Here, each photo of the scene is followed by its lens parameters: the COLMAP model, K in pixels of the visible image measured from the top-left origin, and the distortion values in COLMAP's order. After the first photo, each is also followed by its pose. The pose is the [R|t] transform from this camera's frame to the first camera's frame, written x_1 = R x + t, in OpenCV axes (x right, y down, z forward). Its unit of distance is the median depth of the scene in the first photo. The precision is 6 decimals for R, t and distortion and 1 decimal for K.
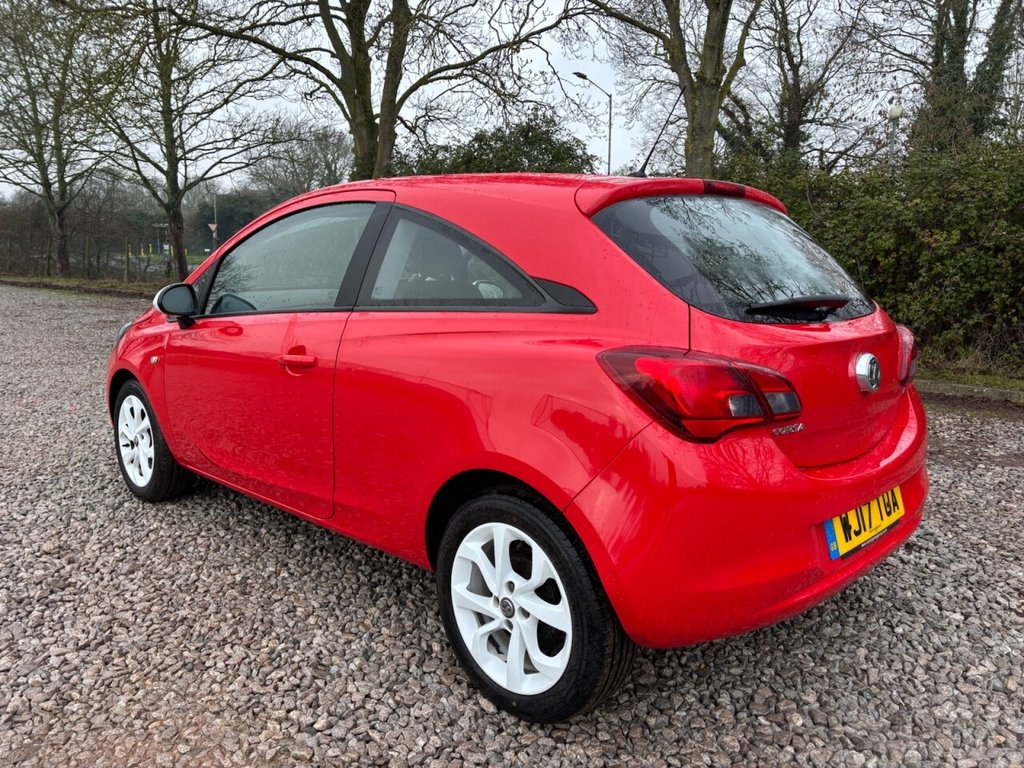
lens RADIAL K [[777.6, 0, 517.5], [0, 777.6, 389.7], [0, 0, 1]] dist [0.063890, -0.062816]
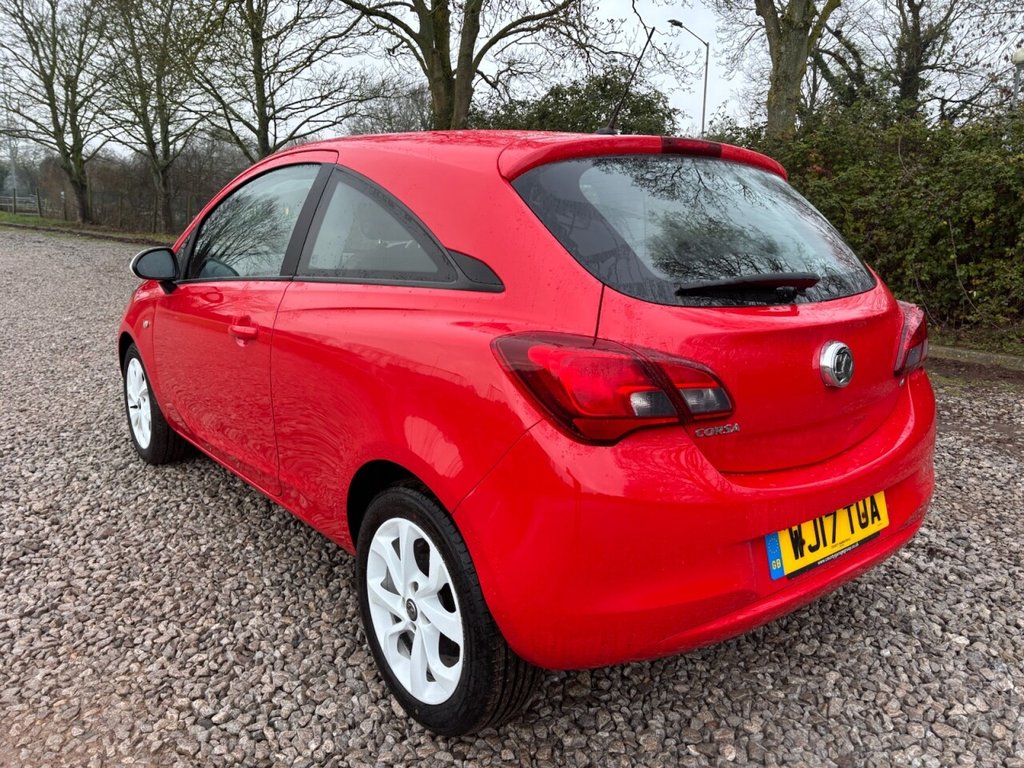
lens RADIAL K [[777.6, 0, 515.3], [0, 777.6, 389.6], [0, 0, 1]] dist [0.063890, -0.062816]
pose [[0.992386, 0.030272, -0.119385, 0.169137], [-0.024097, 0.998313, 0.052829, -0.025903], [0.120782, -0.049550, 0.991442, 0.089280]]
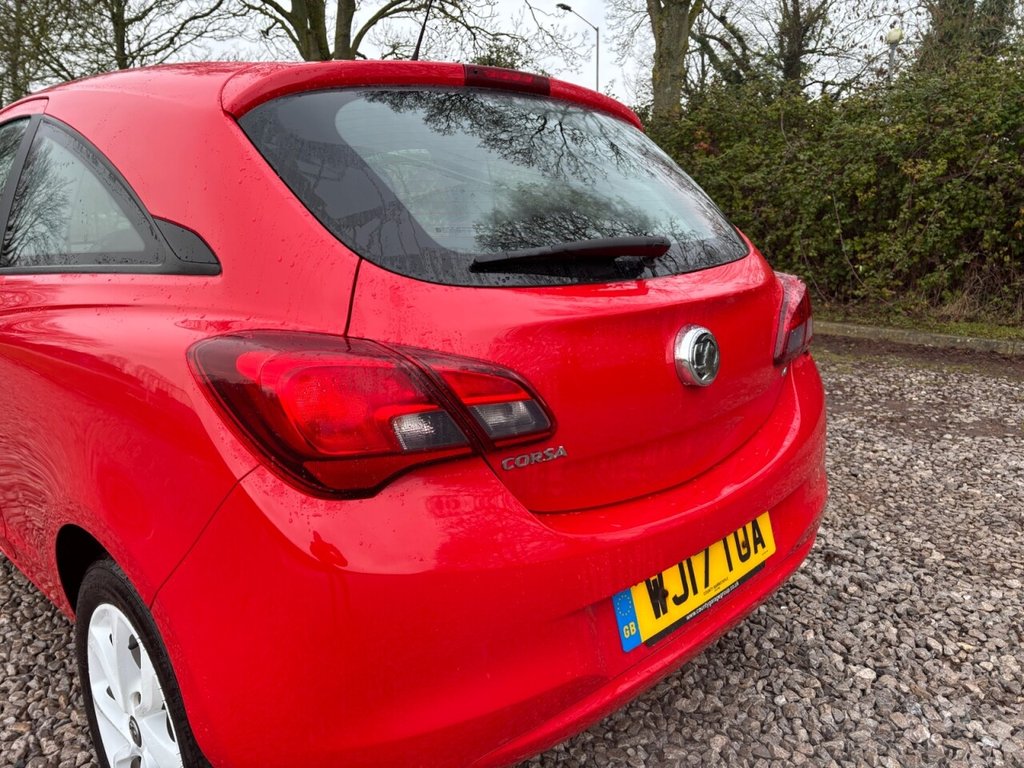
lens RADIAL K [[777.6, 0, 514.0], [0, 777.6, 391.9], [0, 0, 1]] dist [0.063890, -0.062816]
pose [[0.999712, -0.020716, -0.012087, 0.253195], [0.021473, 0.997573, 0.066239, -0.032103], [0.010686, -0.066480, 0.997731, 0.293175]]
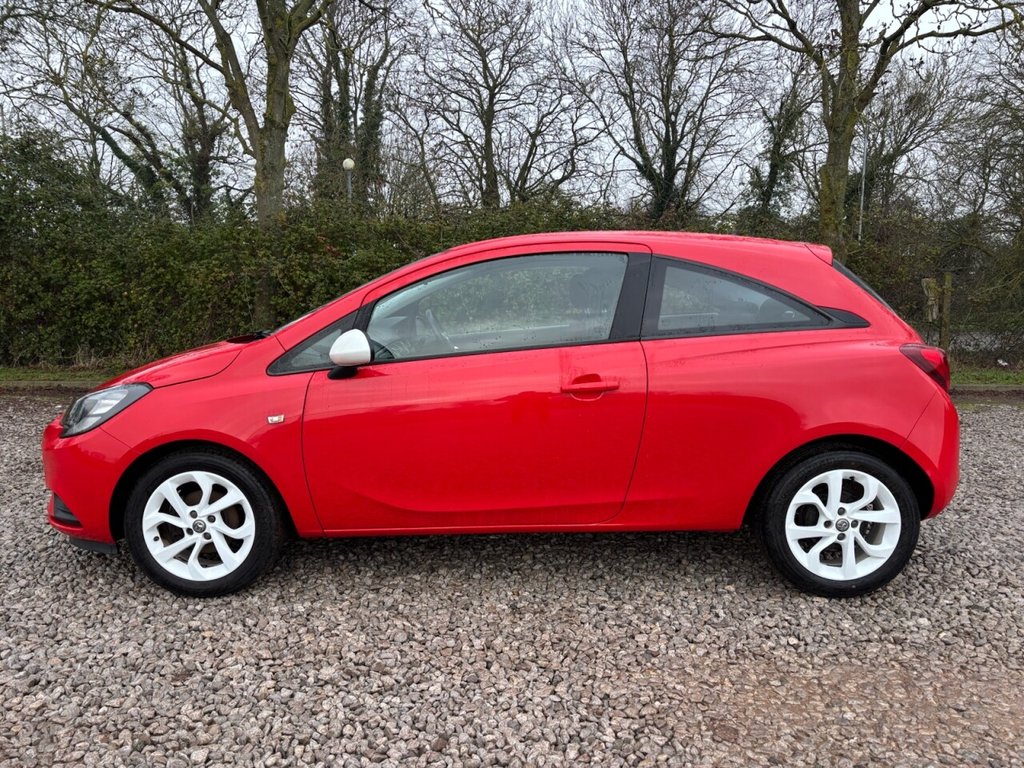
lens RADIAL K [[777.6, 0, 510.5], [0, 777.6, 391.3], [0, 0, 1]] dist [0.063890, -0.062816]
pose [[0.728338, -0.102334, 0.677533, -1.175825], [0.128355, 0.991658, 0.011798, -0.061429], [-0.673088, 0.078372, 0.735398, 0.240886]]
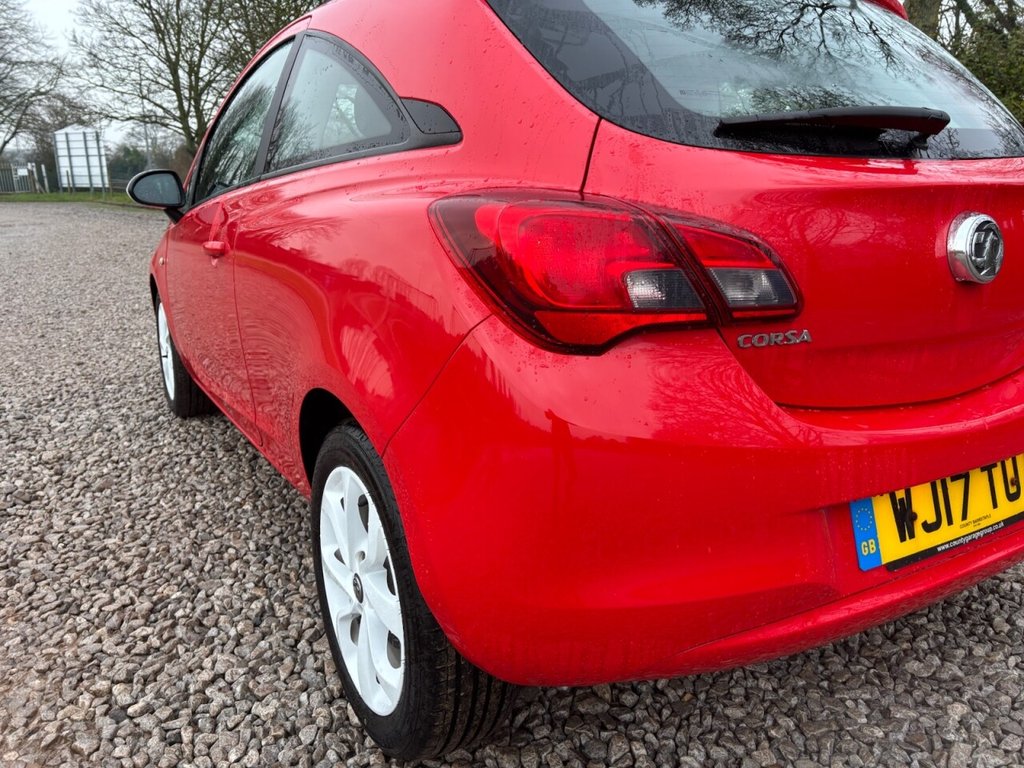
lens RADIAL K [[777.6, 0, 506.0], [0, 777.6, 387.9], [0, 0, 1]] dist [0.063890, -0.062816]
pose [[0.963368, 0.044532, -0.264459, 0.232651], [-0.023376, 0.996307, 0.082617, 0.032606], [0.267161, -0.073409, 0.960852, 0.302978]]
